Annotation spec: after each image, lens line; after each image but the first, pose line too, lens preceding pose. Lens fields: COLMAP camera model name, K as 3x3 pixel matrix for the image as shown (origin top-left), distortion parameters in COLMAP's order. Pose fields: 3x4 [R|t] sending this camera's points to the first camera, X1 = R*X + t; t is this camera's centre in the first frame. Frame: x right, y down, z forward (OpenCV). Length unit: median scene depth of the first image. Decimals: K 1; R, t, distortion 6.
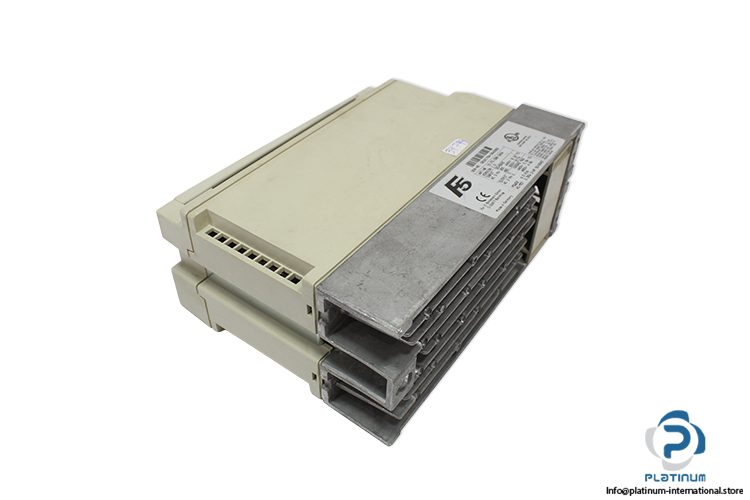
lens RADIAL K [[616.4, 0, 375.0], [0, 616.4, 250.0], [0, 0, 1]] dist [-0.000982, -0.000430]
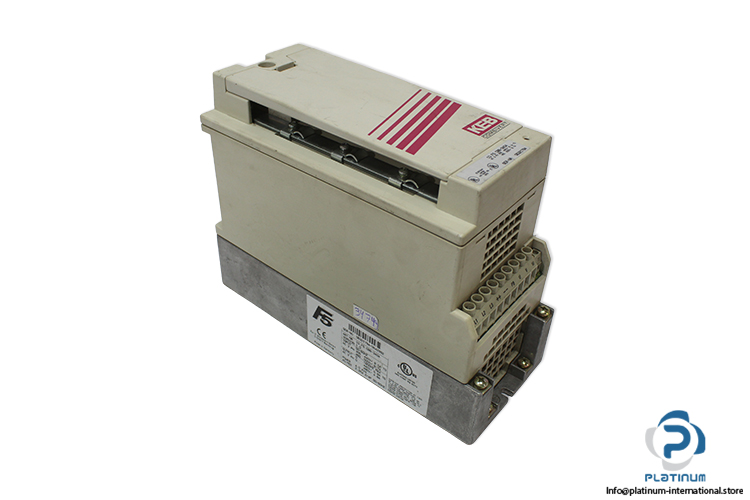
lens RADIAL K [[616.4, 0, 375.0], [0, 616.4, 250.0], [0, 0, 1]] dist [-0.000982, -0.000430]
pose [[0.395284, 0.899334, 0.186949, -0.145355], [0.068038, -0.231631, 0.970422, -1.126914], [0.916036, -0.370872, -0.152748, 1.246249]]
